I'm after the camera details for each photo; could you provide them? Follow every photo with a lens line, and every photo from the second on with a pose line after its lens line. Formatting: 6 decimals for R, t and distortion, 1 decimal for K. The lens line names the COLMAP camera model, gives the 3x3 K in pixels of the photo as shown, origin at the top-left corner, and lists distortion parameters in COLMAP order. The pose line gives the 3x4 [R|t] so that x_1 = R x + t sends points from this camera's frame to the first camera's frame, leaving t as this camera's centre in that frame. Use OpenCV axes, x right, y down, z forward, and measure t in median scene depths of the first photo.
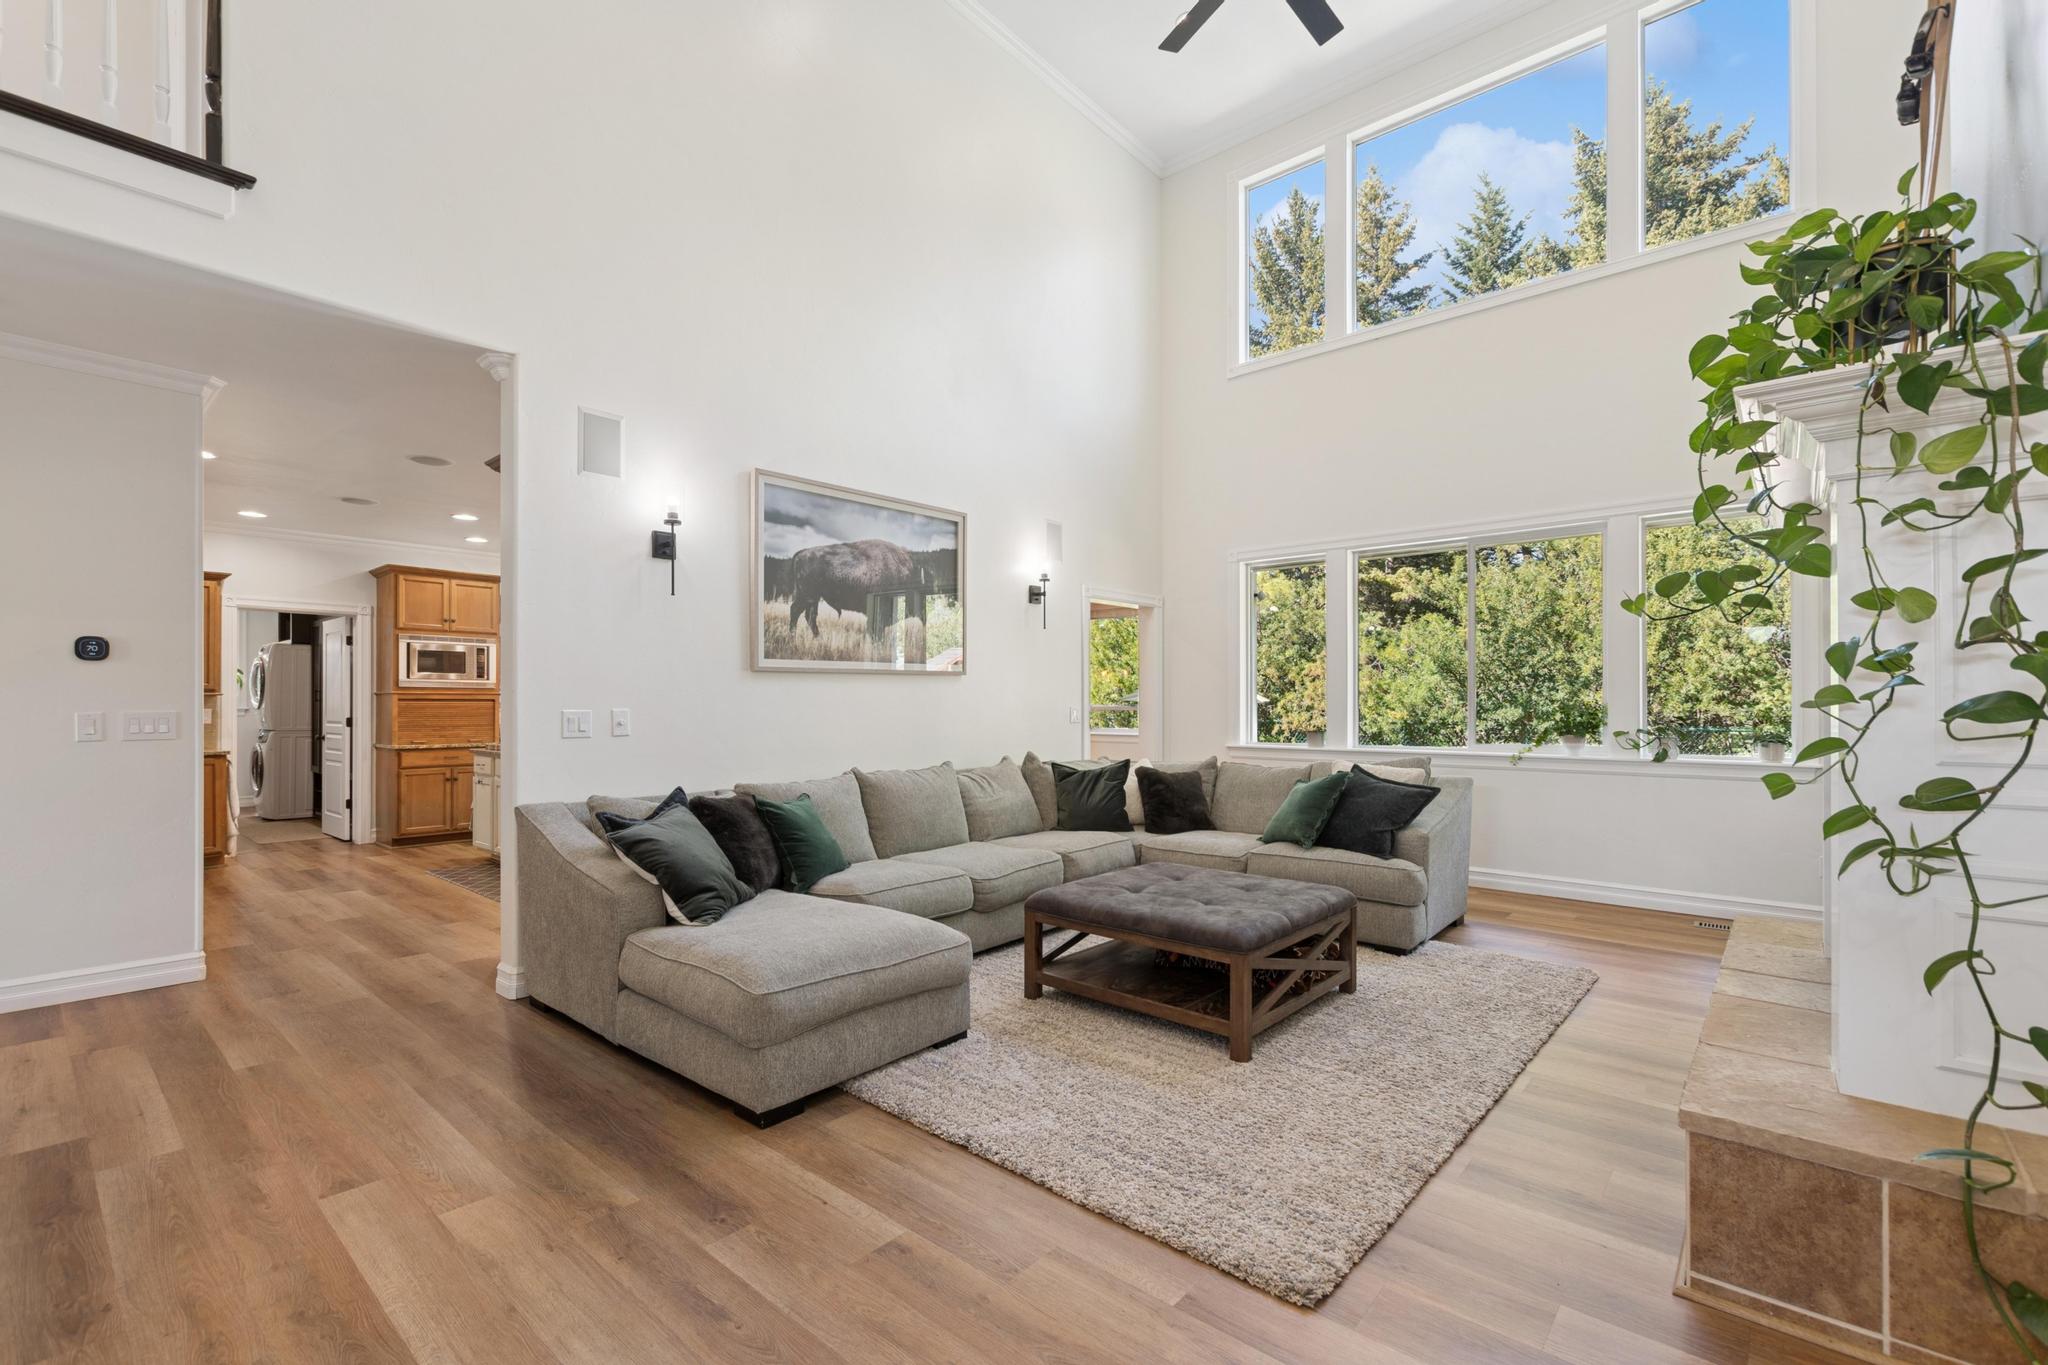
lens RADIAL K [[887.7, 0, 1026.8], [0, 887.7, 697.0], [0, 0, 1]] dist [0.004953, -0.000360]
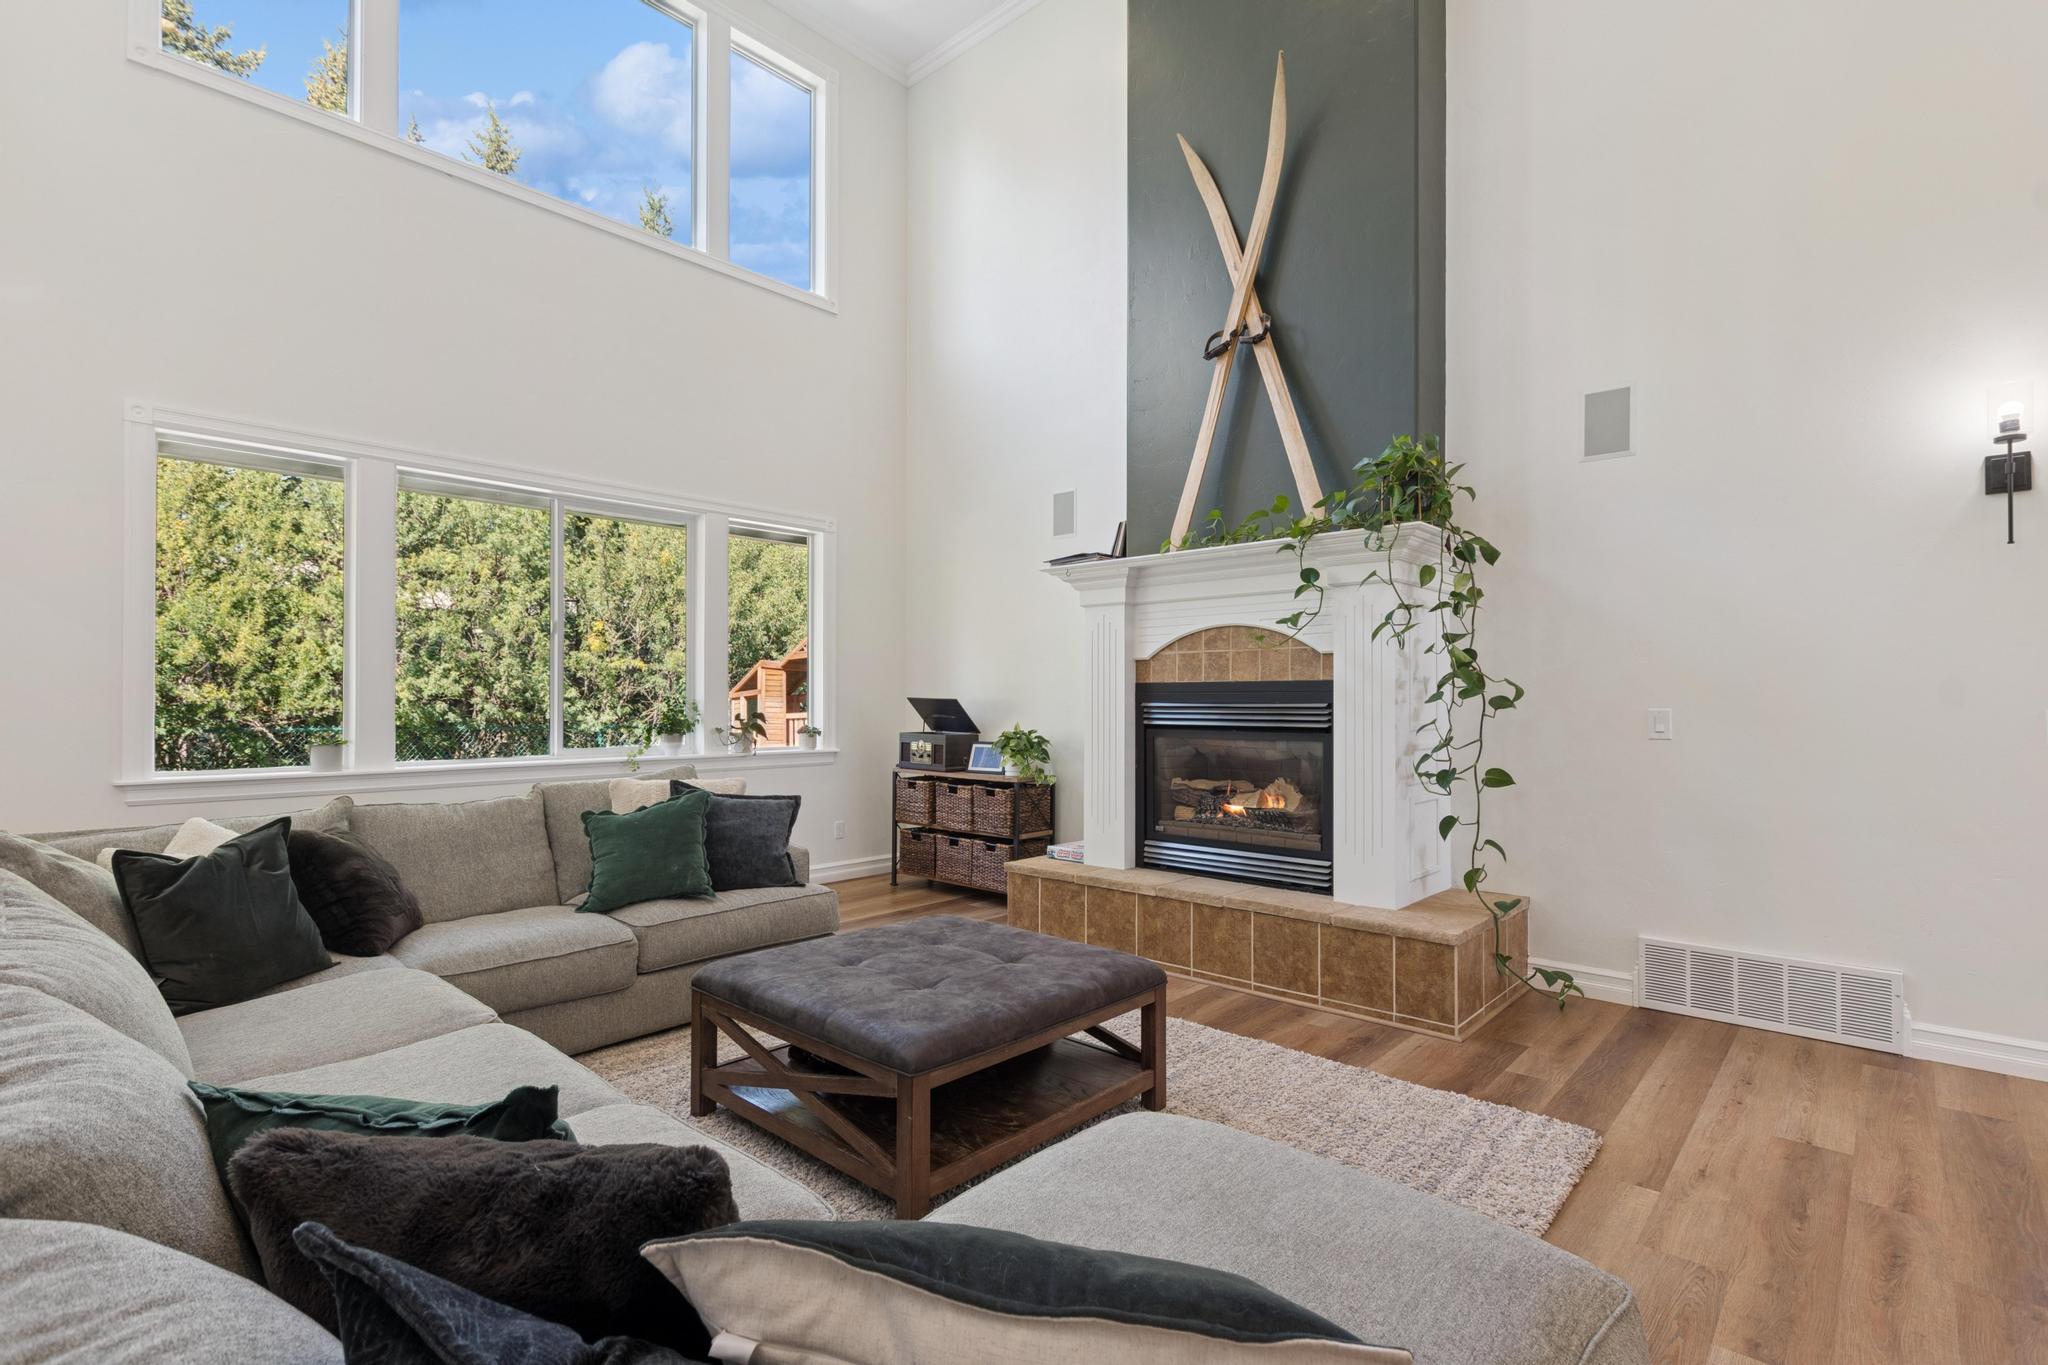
lens RADIAL K [[954.2, 0, 1027.9], [0, 954.2, 689.4], [0, 0, 1]] dist [-0.001848, -0.000369]
pose [[0.011499, 0.014799, 0.999824, -0.444954], [-0.009979, 0.999842, -0.014685, 0.008730], [-0.999884, -0.009808, 0.011645, 0.707596]]
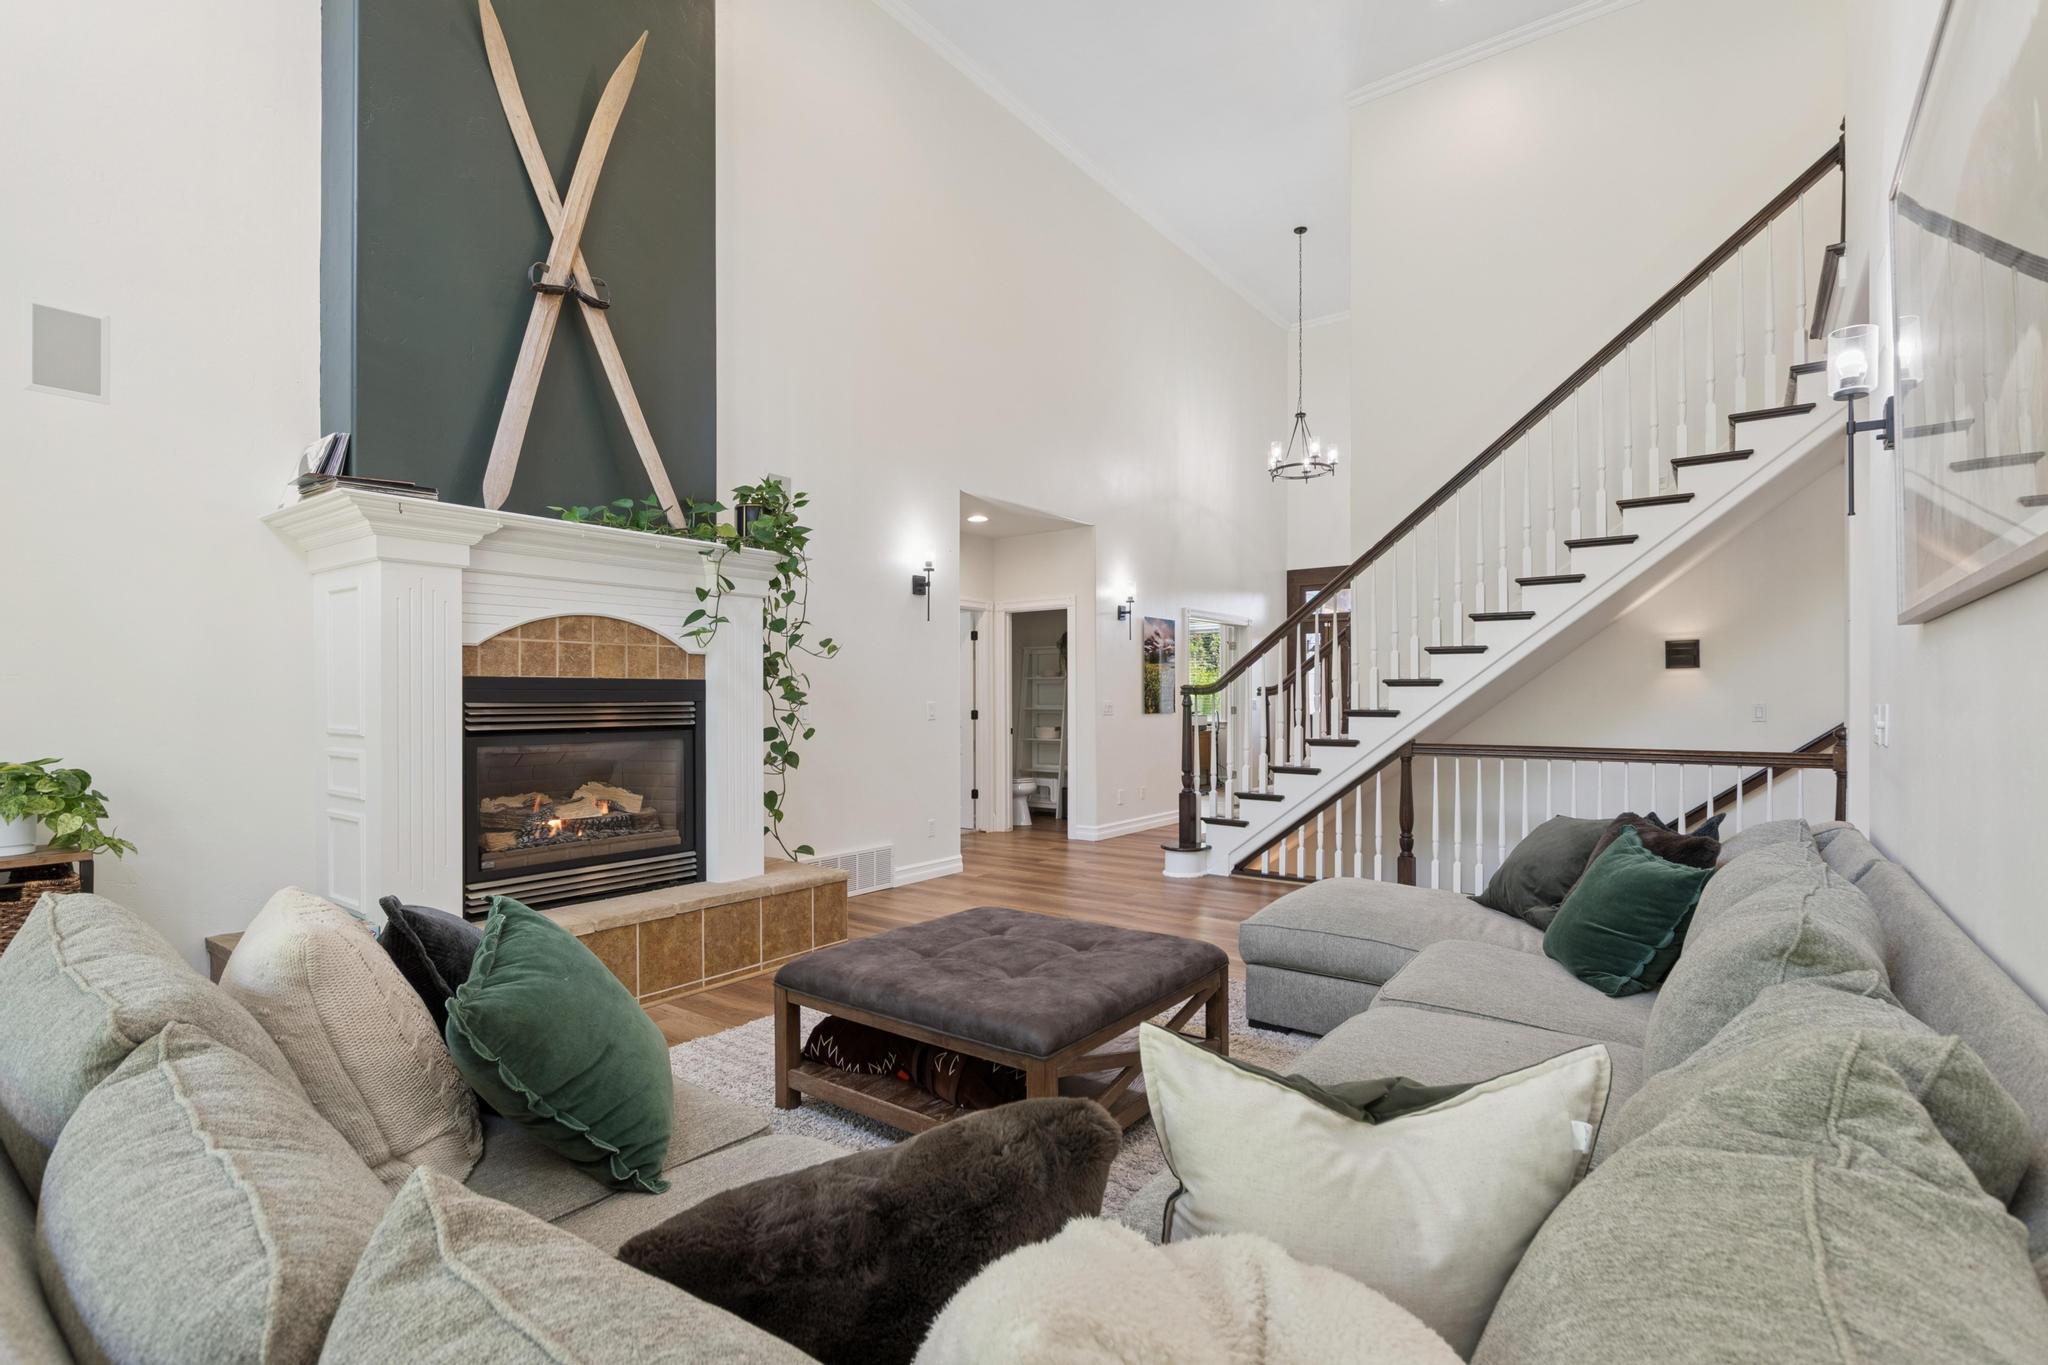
lens RADIAL K [[954.2, 0, 1030.8], [0, 954.2, 689.3], [0, 0, 1]] dist [-0.001848, -0.000369]
pose [[-0.997249, 0.003959, -0.074023, 0.197523], [0.004727, 0.999937, -0.010207, 0.005170], [0.073977, -0.010529, -0.997204, 1.412131]]
